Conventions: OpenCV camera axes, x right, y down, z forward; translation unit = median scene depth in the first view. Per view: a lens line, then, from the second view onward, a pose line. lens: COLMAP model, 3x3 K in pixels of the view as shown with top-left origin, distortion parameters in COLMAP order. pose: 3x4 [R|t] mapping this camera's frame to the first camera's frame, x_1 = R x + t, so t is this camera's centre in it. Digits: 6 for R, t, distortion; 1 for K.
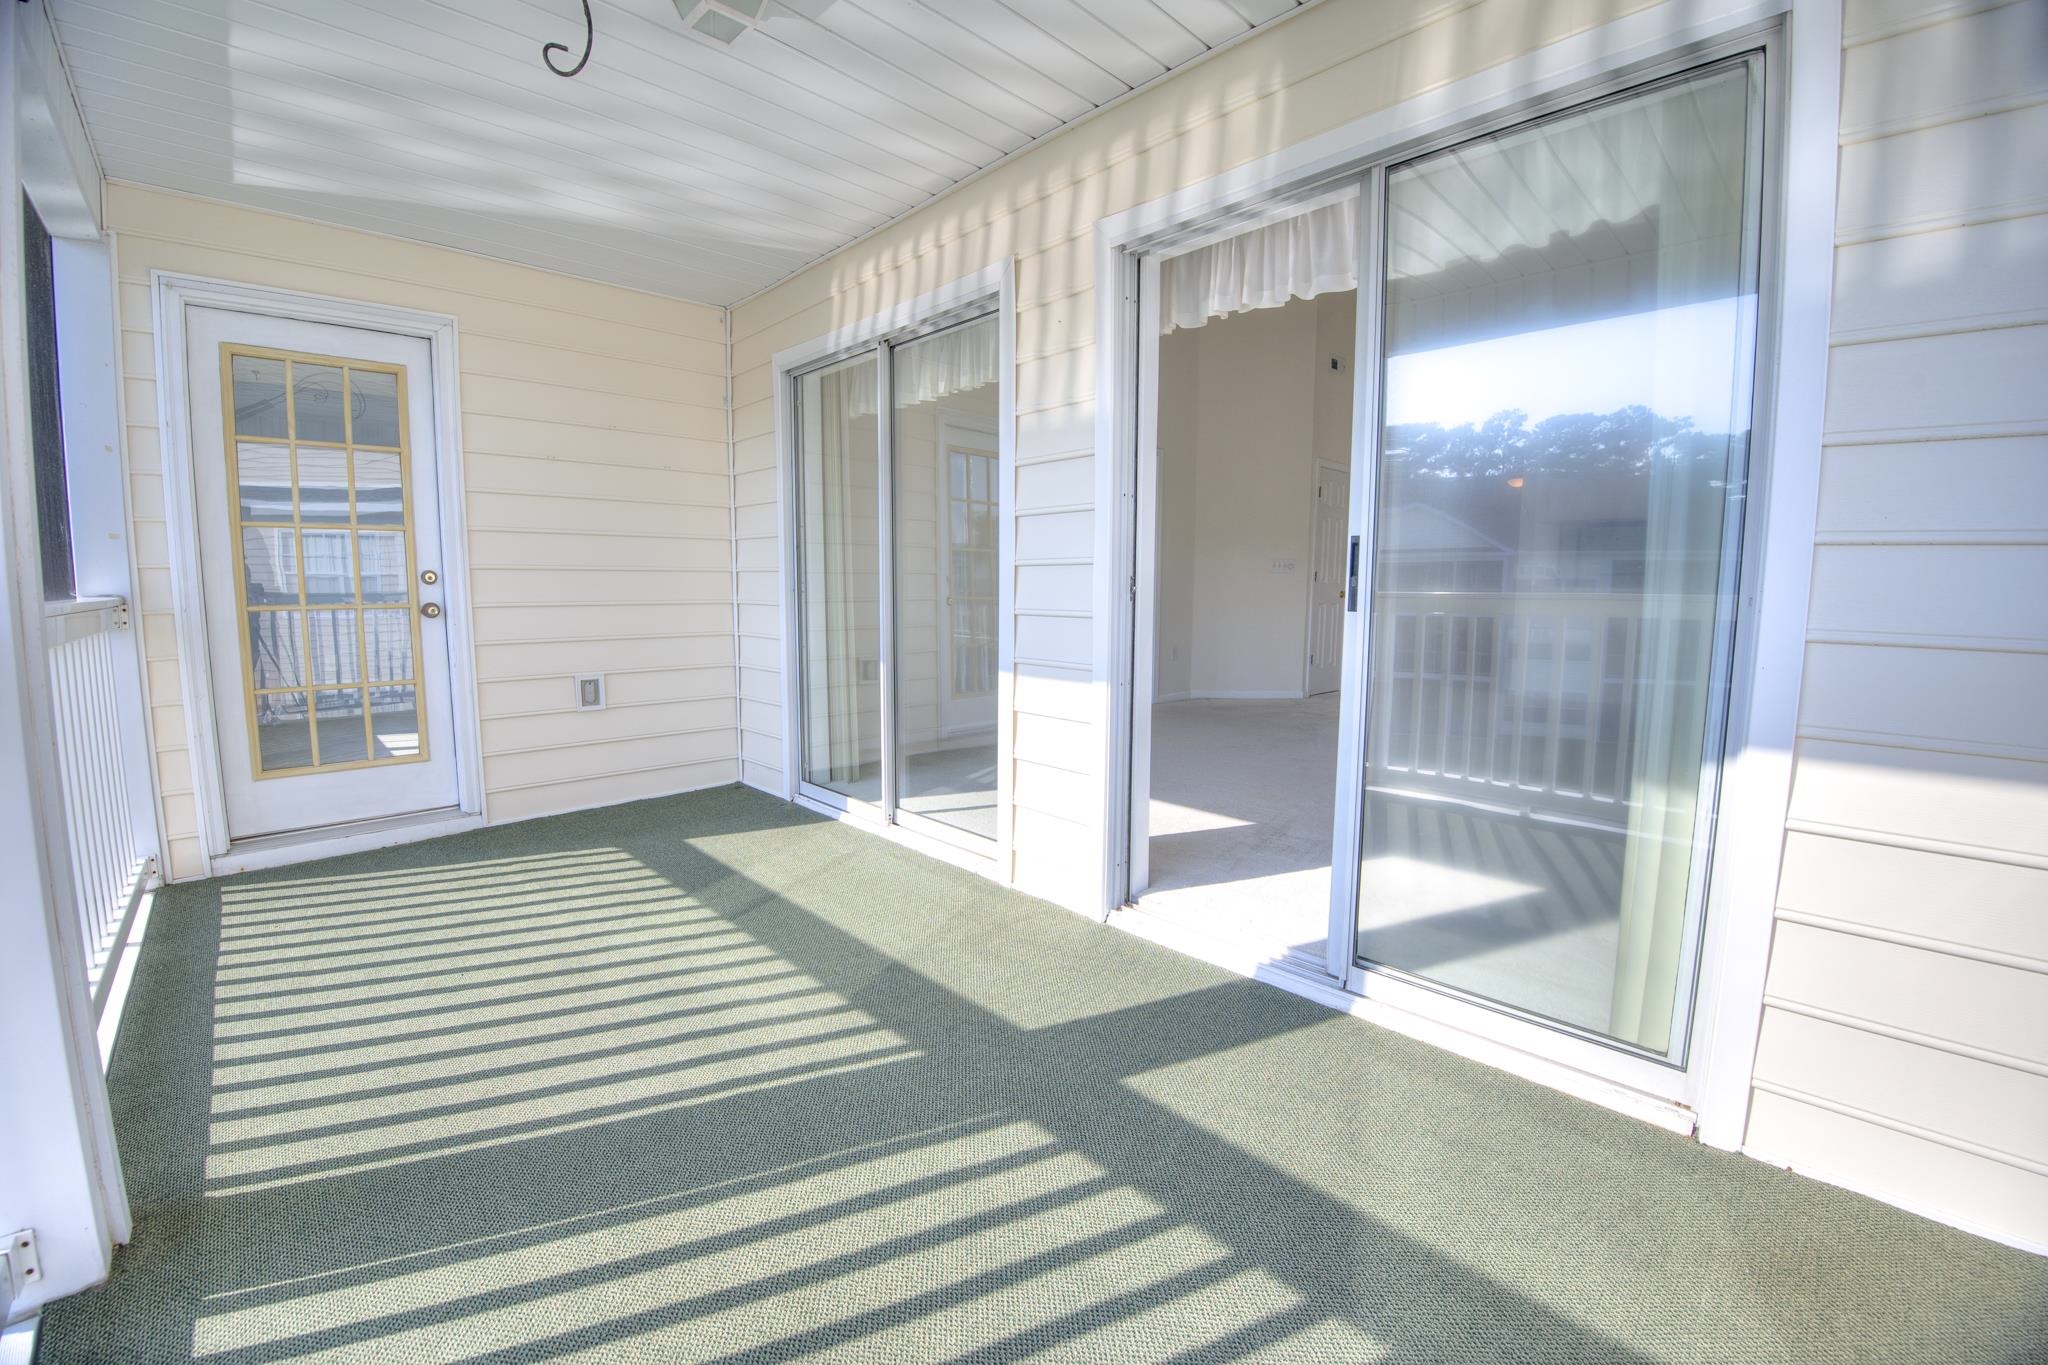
lens RADIAL K [[849.3, 0, 996.1], [0, 849.3, 679.6], [0, 0, 1]] dist [-0.045605, -0.000473]
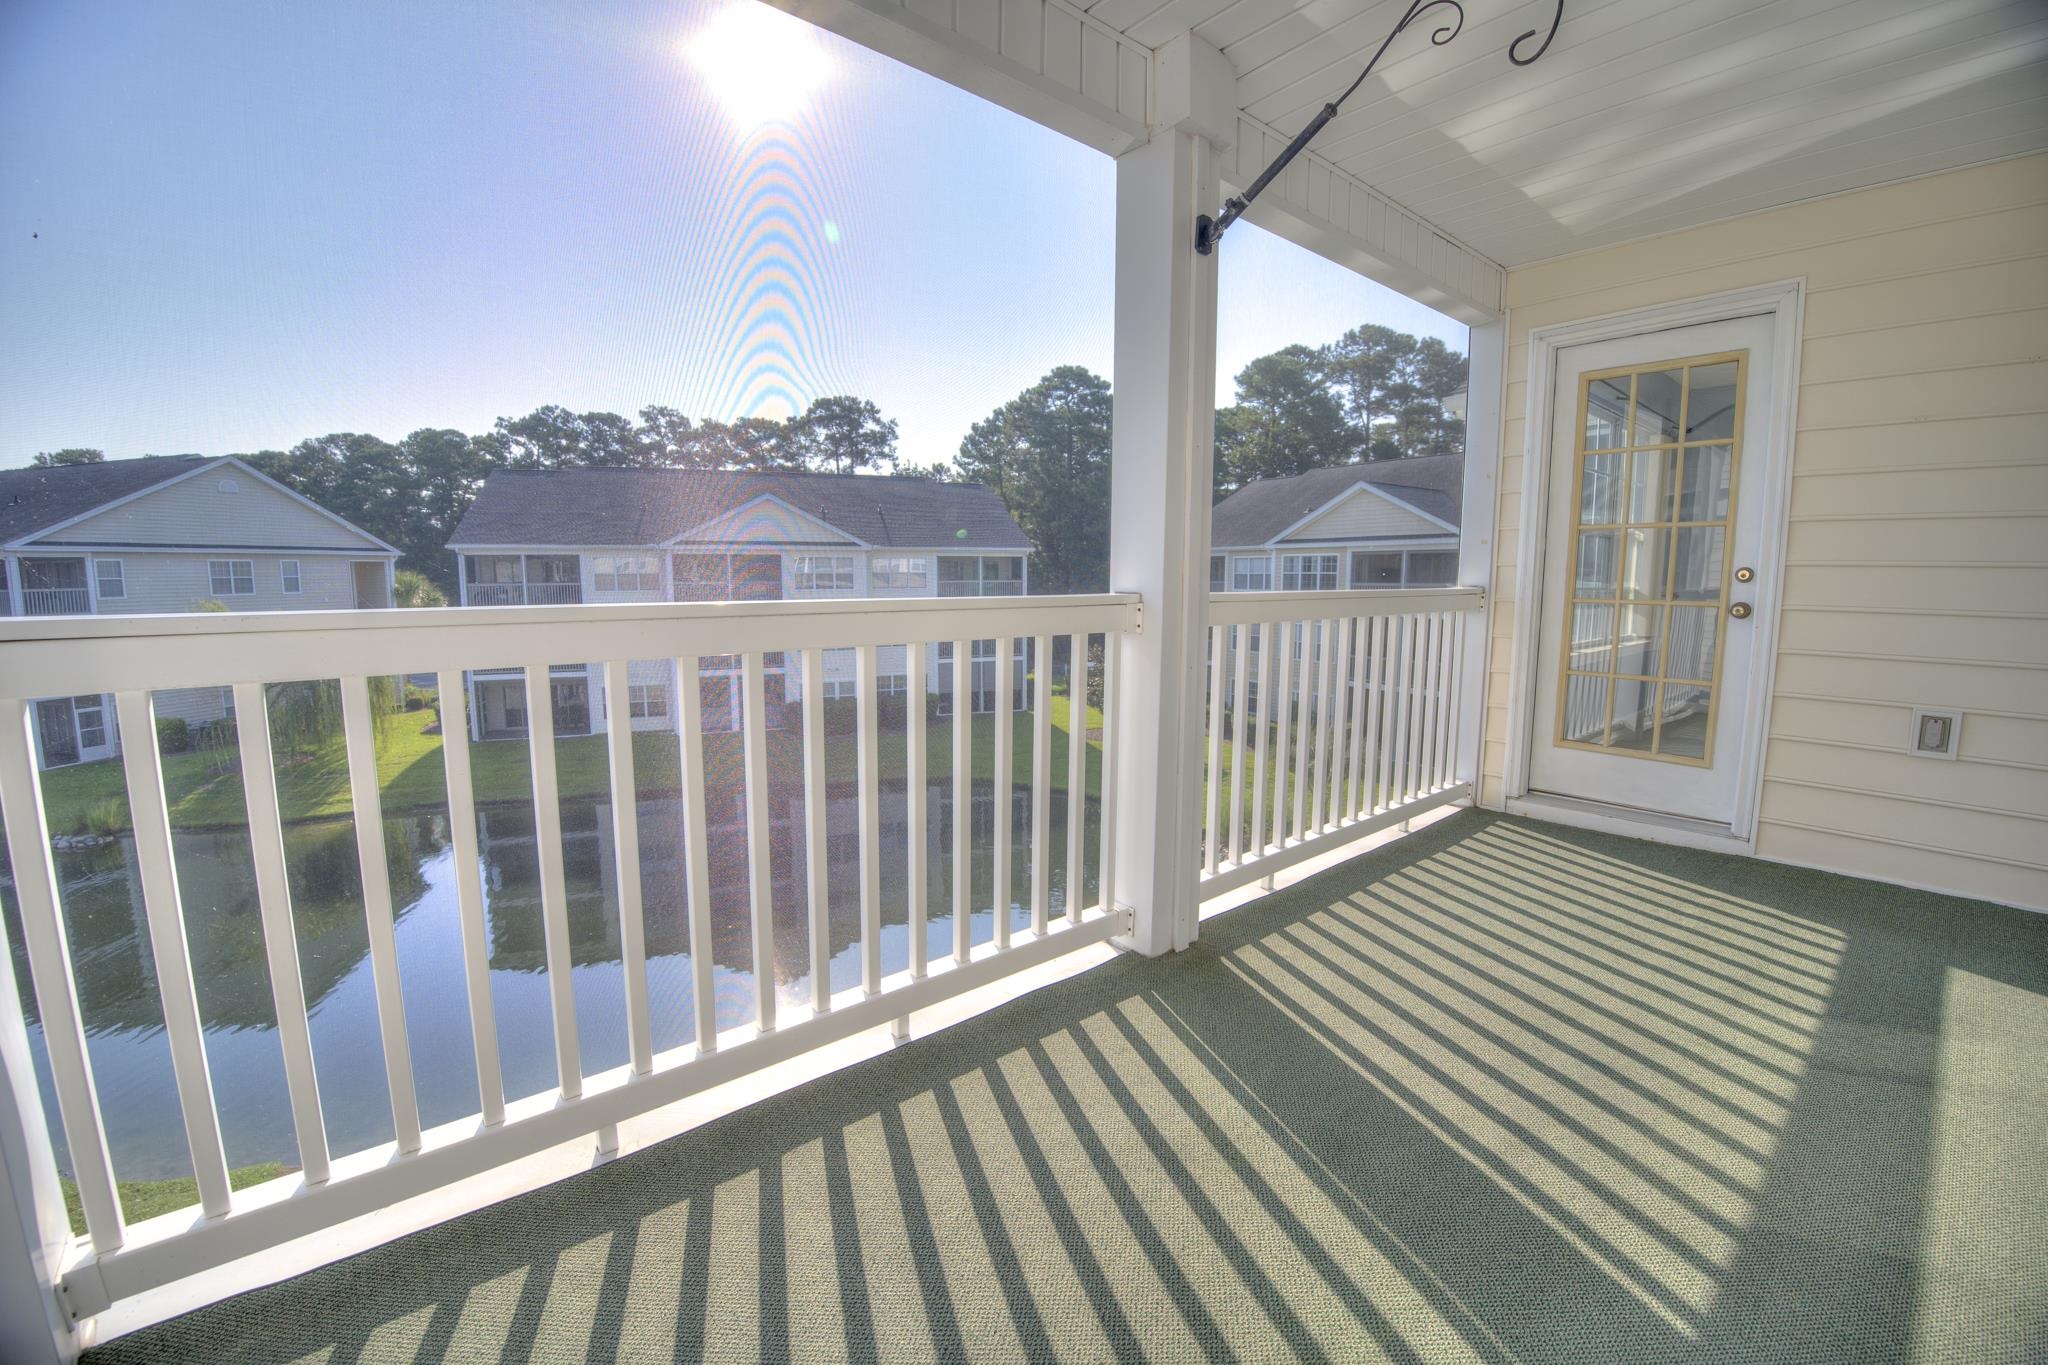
lens RADIAL K [[825.2, 0, 1024.8], [0, 825.2, 677.4], [0, 0, 1]] dist [-0.043249, -0.000328]
pose [[-0.076288, 0.121026, -0.989713, 0.321922], [-0.109242, 0.985616, 0.128945, -0.044965], [0.991083, 0.117955, -0.061970, 0.332224]]
